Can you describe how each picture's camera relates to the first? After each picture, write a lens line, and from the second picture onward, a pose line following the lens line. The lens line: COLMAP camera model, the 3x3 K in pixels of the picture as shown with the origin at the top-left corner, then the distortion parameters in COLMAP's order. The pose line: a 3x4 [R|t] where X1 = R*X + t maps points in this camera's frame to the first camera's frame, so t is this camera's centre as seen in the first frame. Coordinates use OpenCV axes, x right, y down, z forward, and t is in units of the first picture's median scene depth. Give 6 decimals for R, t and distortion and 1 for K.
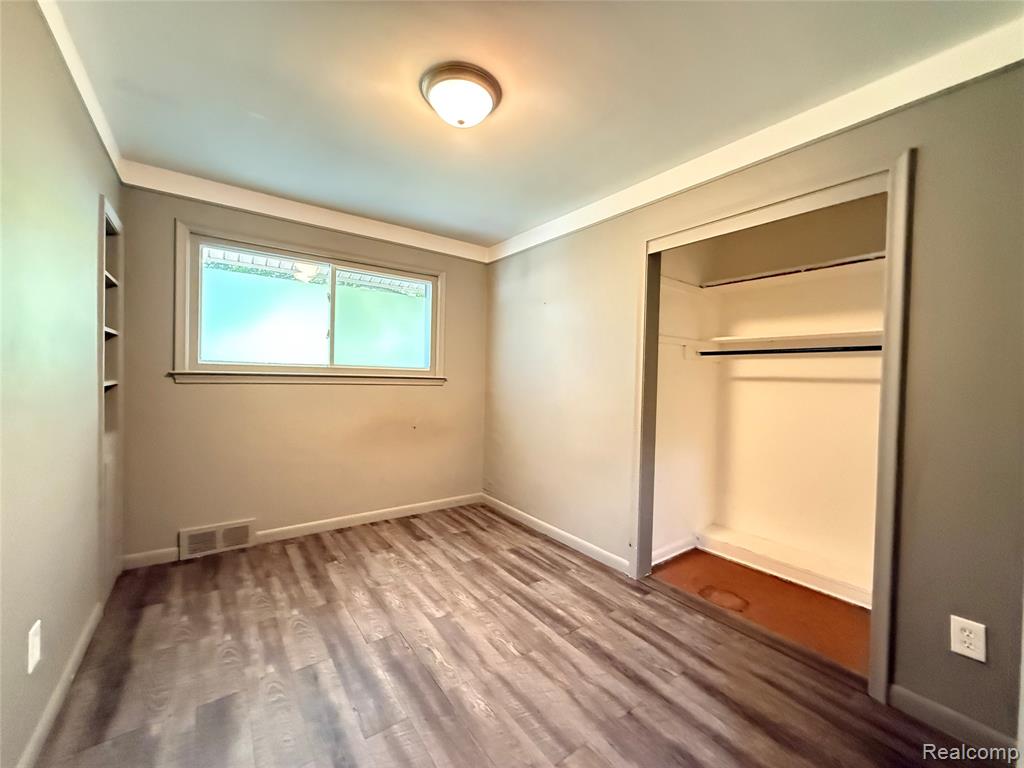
lens RADIAL K [[408.2, 0, 511.0], [0, 408.2, 383.4], [0, 0, 1]] dist [-0.000467, 0.000120]
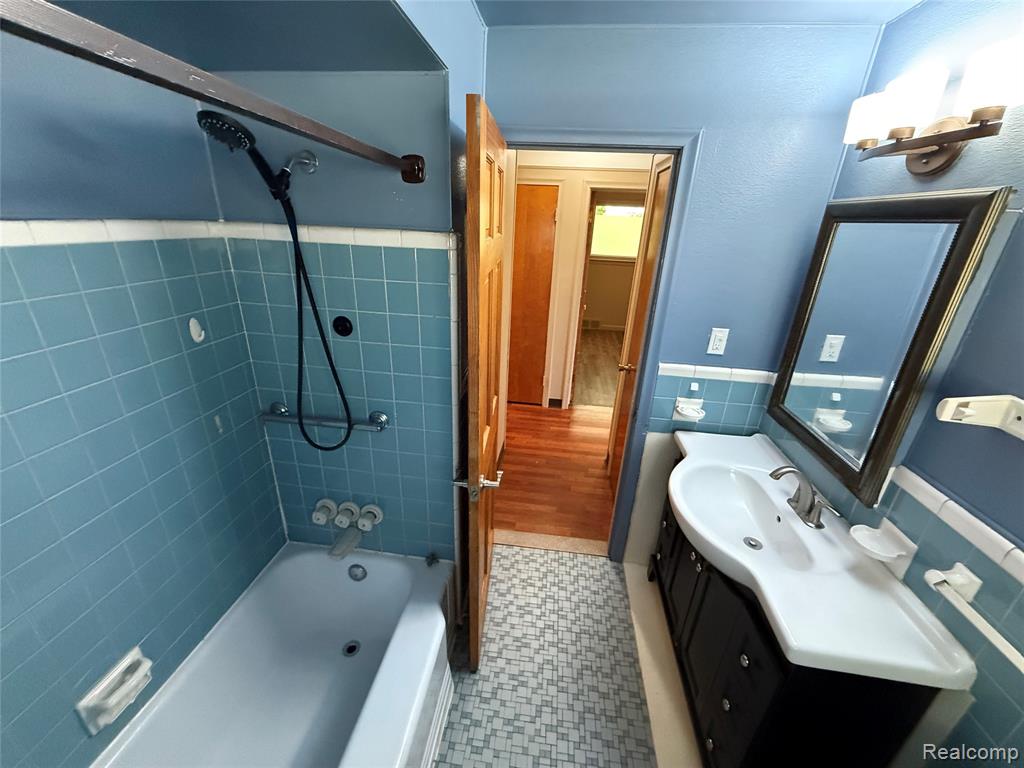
lens RADIAL K [[408.2, 0, 511.0], [0, 408.2, 383.4], [0, 0, 1]] dist [-0.000467, 0.000120]
pose [[0.729400, 0.256556, -0.634156, 0.450100], [-0.024895, 0.936352, 0.350179, -0.116648], [0.683634, -0.239633, 0.689362, -0.819726]]
